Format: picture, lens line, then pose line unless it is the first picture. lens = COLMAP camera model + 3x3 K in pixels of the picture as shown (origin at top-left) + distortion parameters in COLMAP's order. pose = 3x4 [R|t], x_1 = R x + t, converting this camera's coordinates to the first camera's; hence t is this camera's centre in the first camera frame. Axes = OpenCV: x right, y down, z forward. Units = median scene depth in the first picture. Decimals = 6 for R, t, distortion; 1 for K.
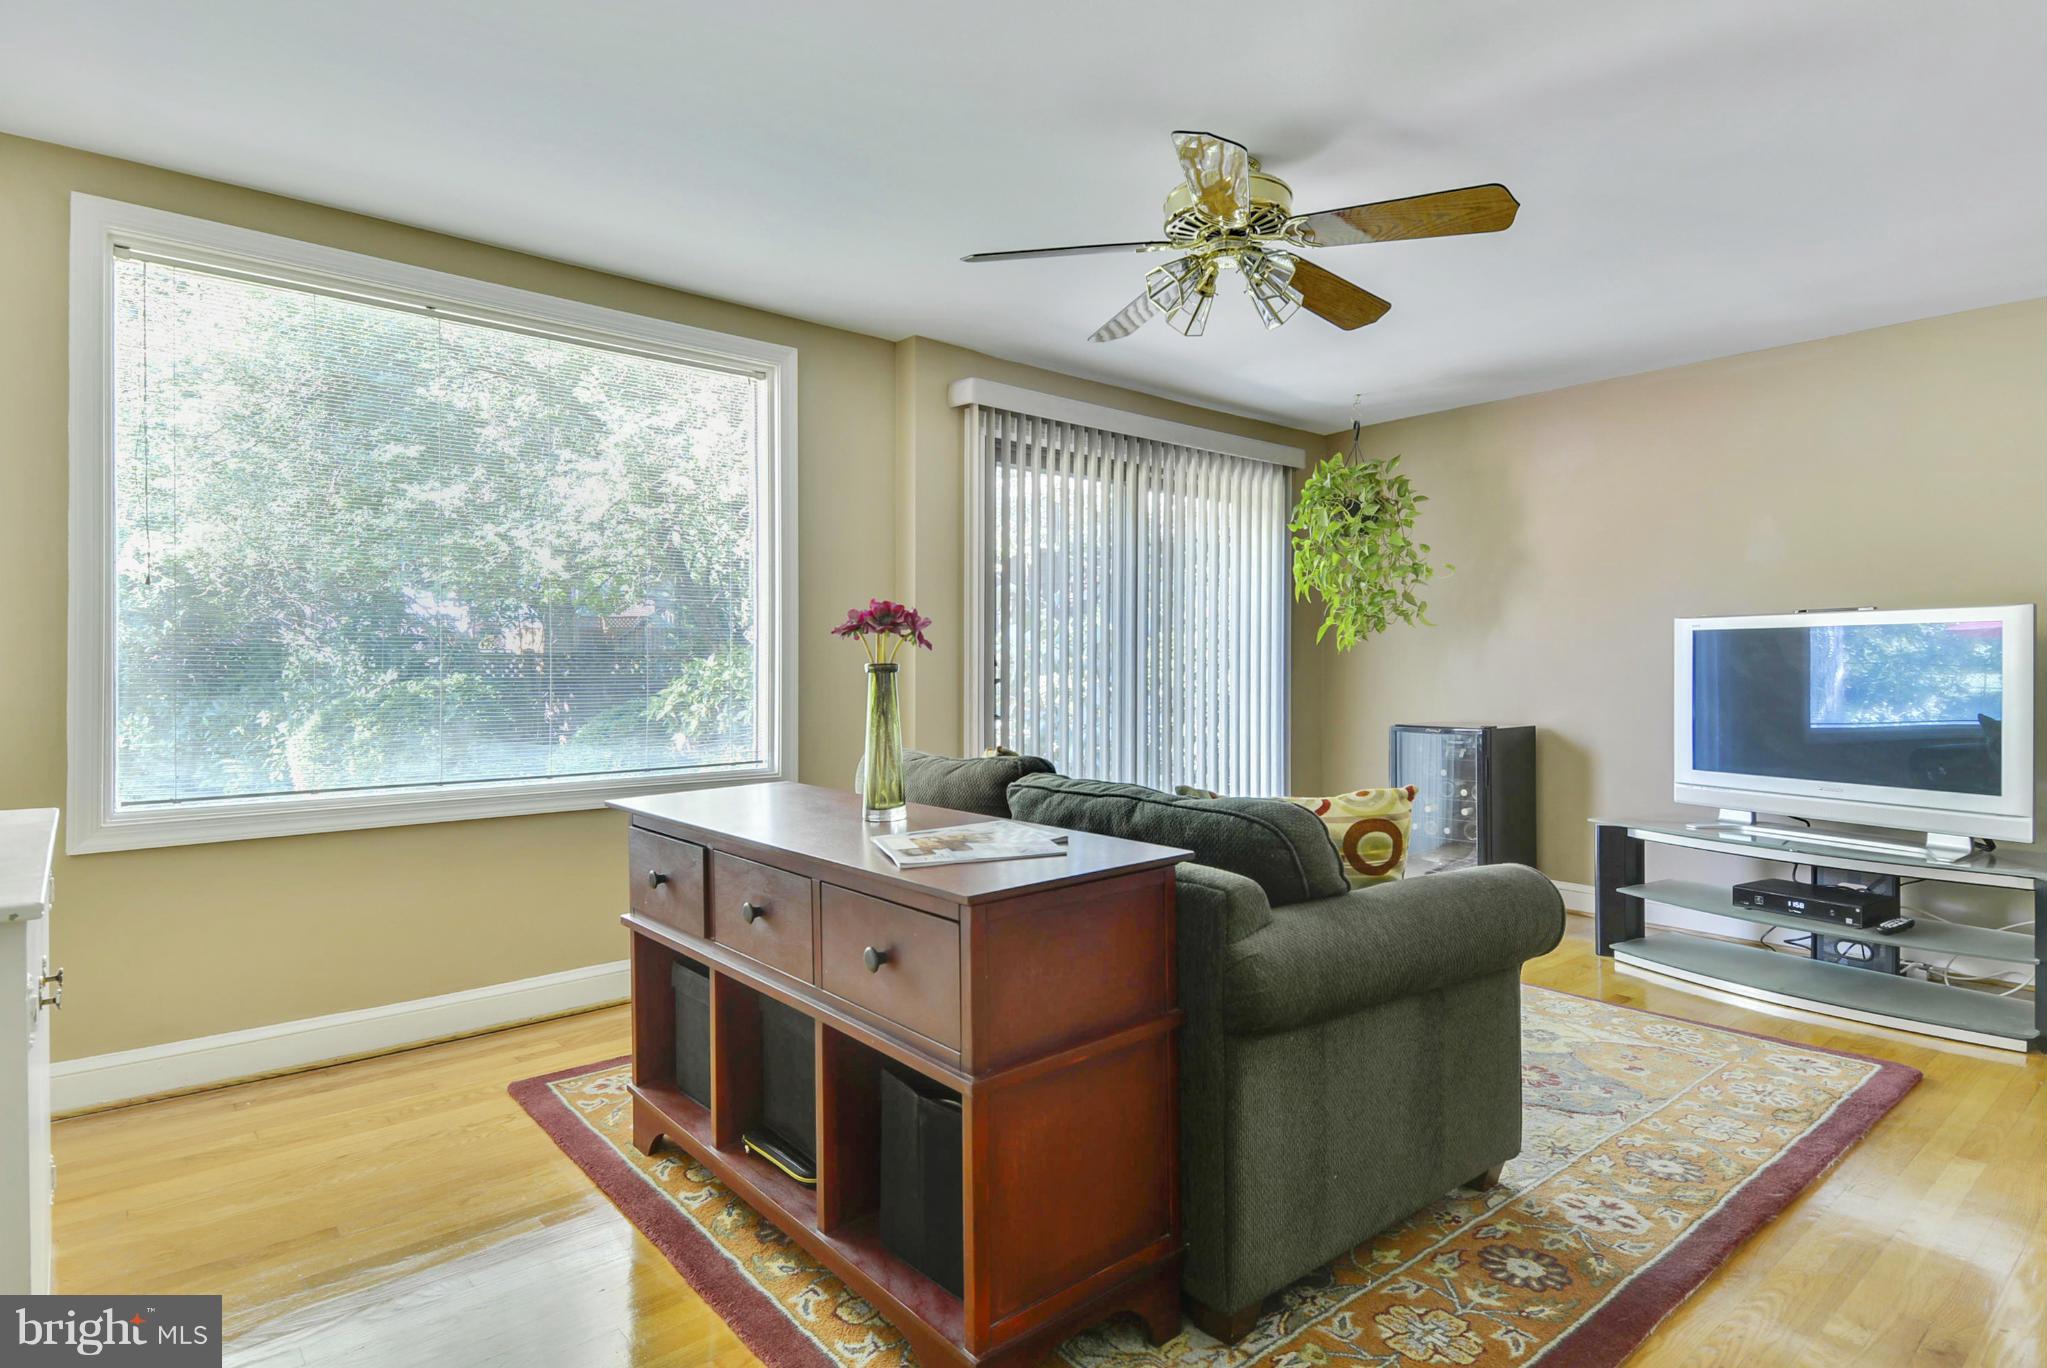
lens RADIAL K [[1107.4, 0, 1025.2], [0, 1107.4, 675.3], [0, 0, 1]] dist [0.000518, -0.000049]
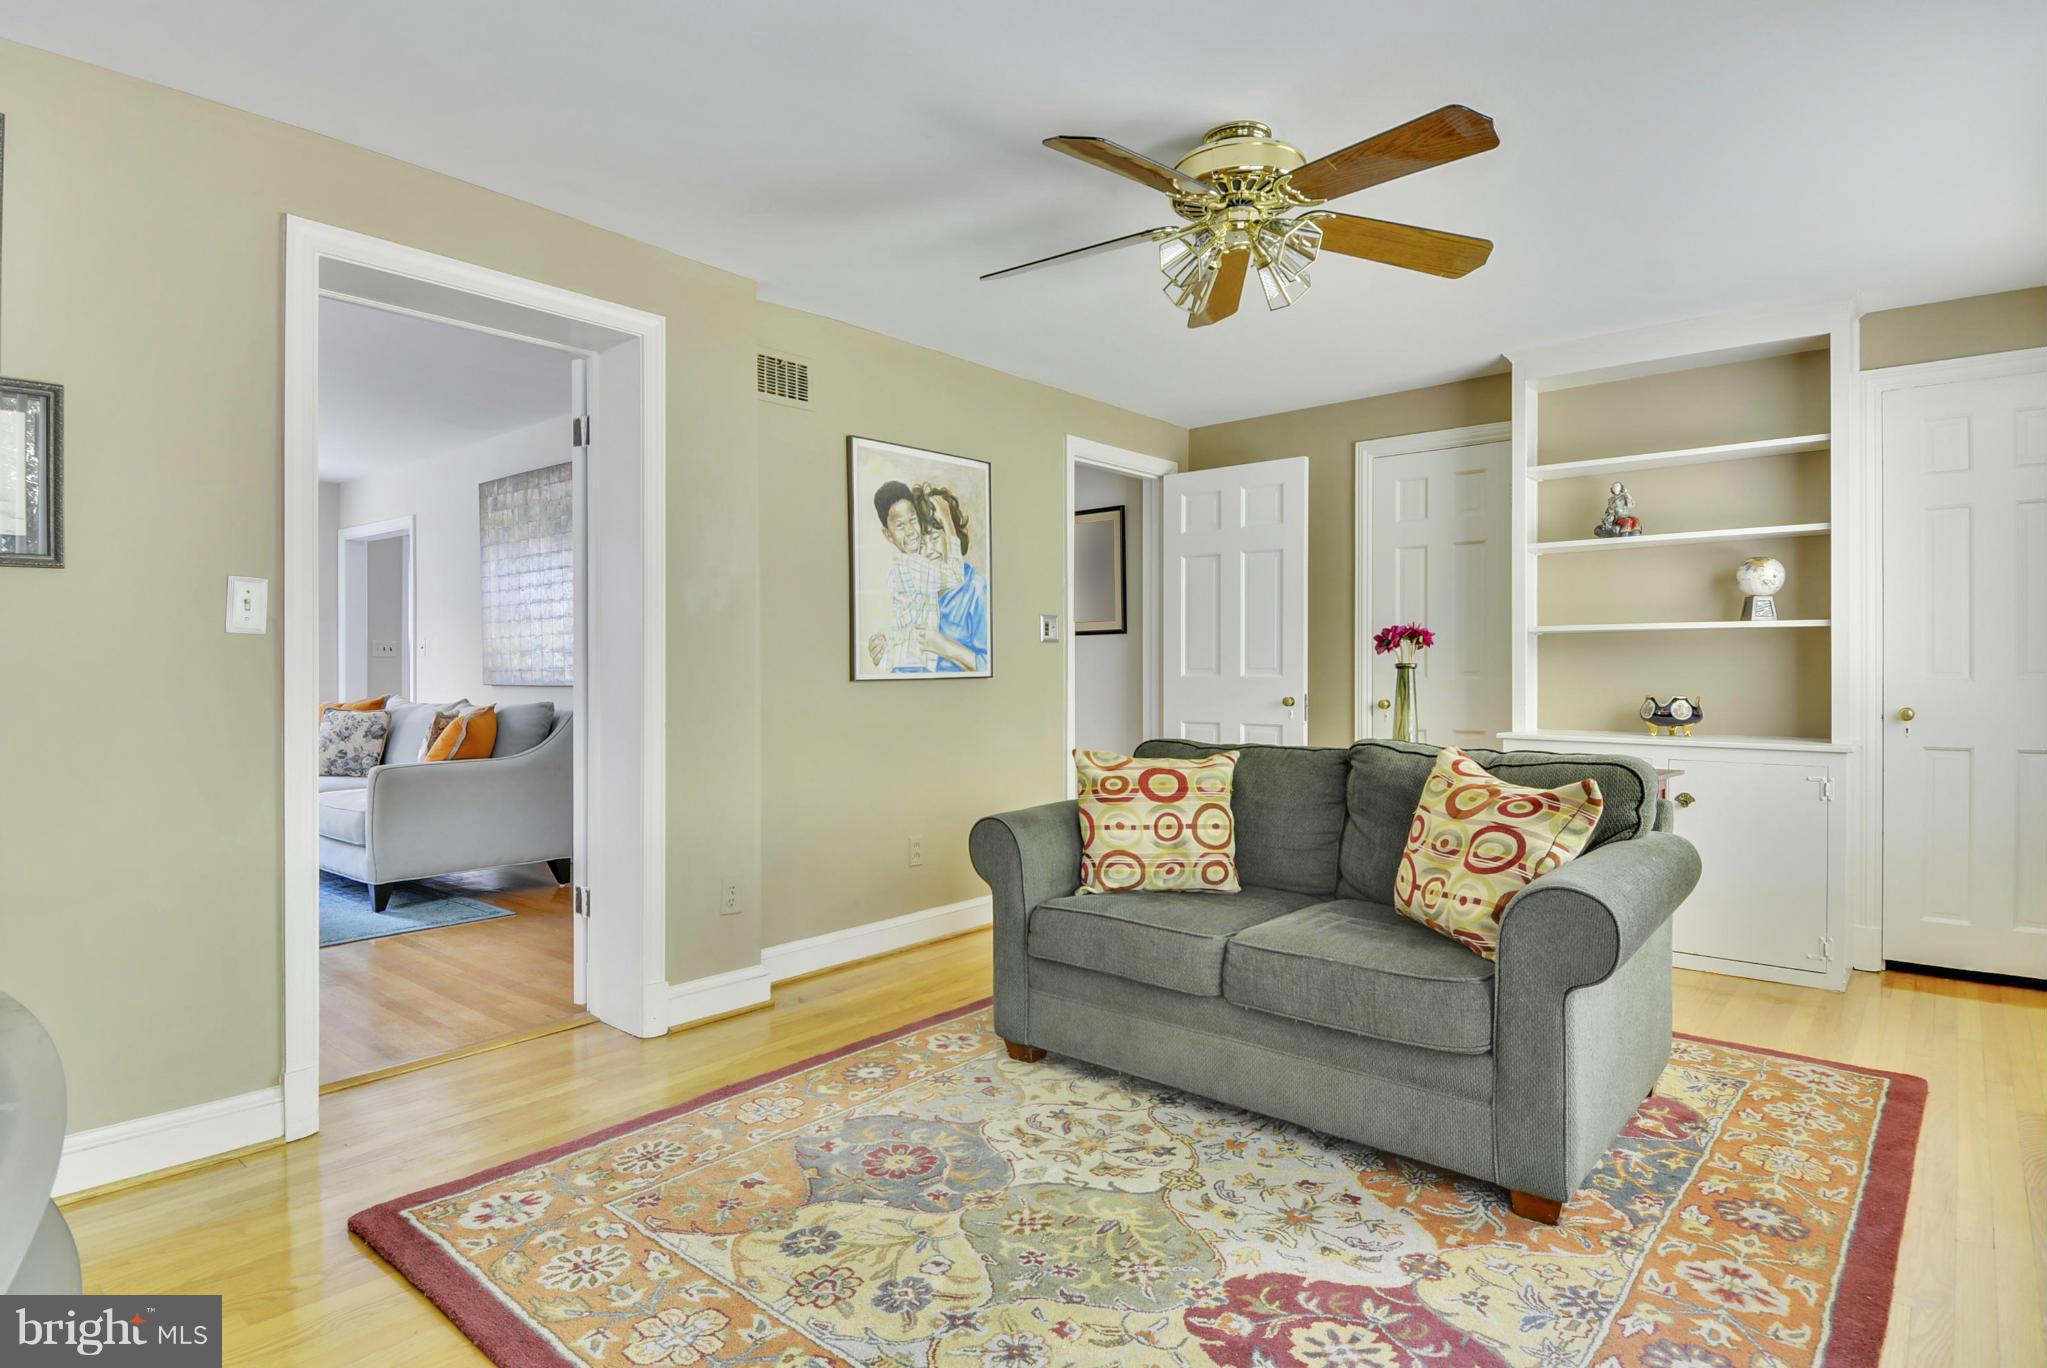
lens RADIAL K [[1107.4, 0, 1021.1], [0, 1107.4, 677.0], [0, 0, 1]] dist [0.000518, -0.000049]
pose [[-0.988159, 0.002501, -0.153416, 0.487459], [0.000083, 0.999876, 0.015763, -0.016785], [0.153436, 0.015563, -0.988036, 1.825738]]
